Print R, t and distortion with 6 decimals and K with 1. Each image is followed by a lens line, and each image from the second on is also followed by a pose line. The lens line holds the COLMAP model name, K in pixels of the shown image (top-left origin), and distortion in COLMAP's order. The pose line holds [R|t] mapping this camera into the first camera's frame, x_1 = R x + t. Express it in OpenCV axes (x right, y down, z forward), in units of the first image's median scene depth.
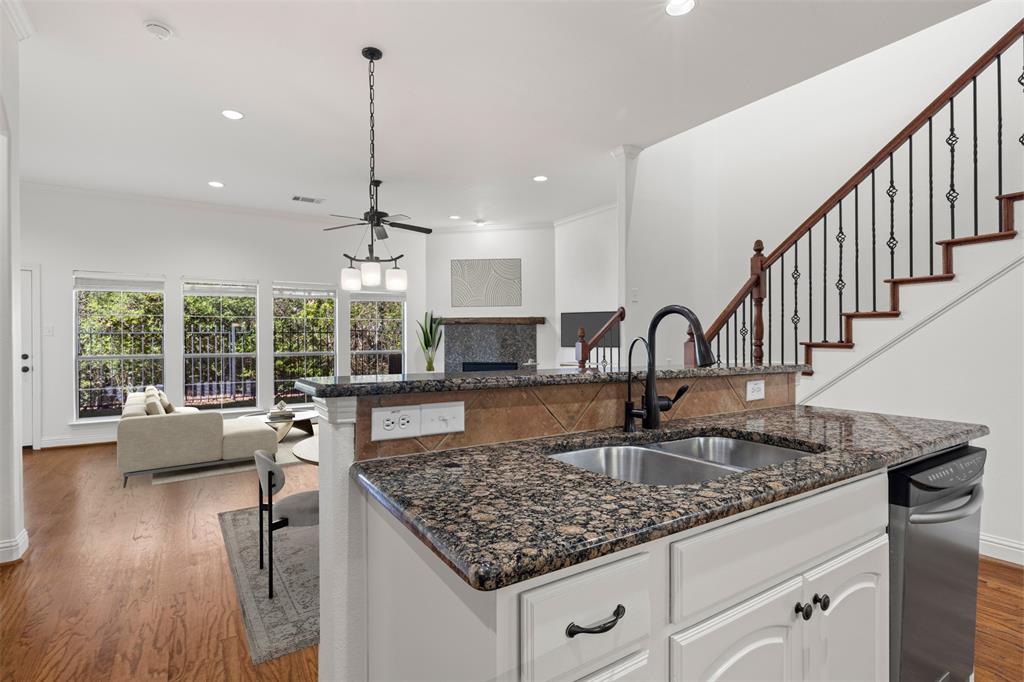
lens RADIAL K [[449.9, 0, 505.8], [0, 449.9, 338.6], [0, 0, 1]] dist [0.000461, 0.000572]
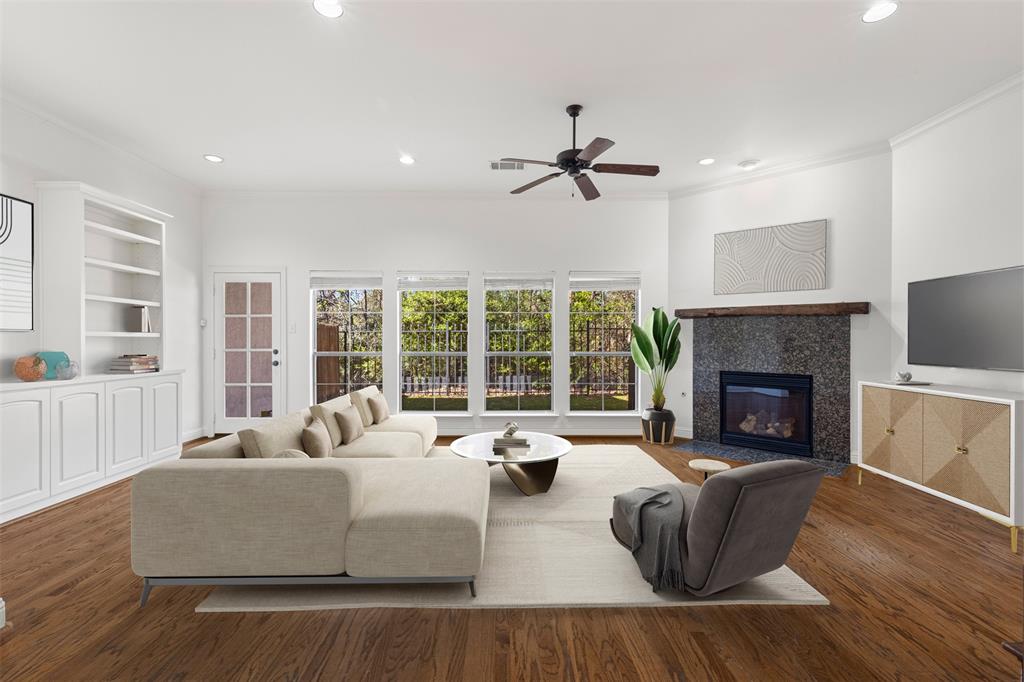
lens RADIAL K [[449.9, 0, 511.9], [0, 449.9, 341.2], [0, 0, 1]] dist [0.000461, 0.000572]
pose [[0.849191, 0.010691, -0.527977, 0.000167], [-0.007524, 0.999939, 0.008147, 0.002813], [0.528032, -0.002946, 0.849219, 0.243268]]
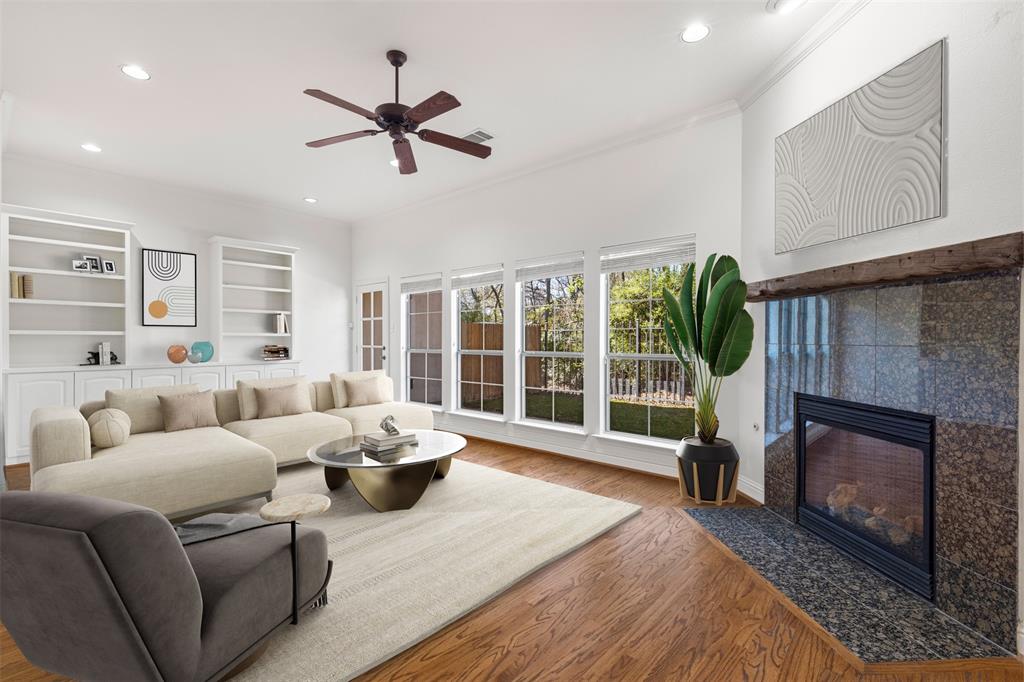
lens RADIAL K [[449.9, 0, 514.5], [0, 449.9, 341.6], [0, 0, 1]] dist [0.000461, 0.000572]
pose [[0.285308, 0.014430, -0.958327, 0.231029], [-0.001307, 0.999892, 0.014667, 0.003165], [0.958435, -0.002932, 0.285296, 0.707577]]
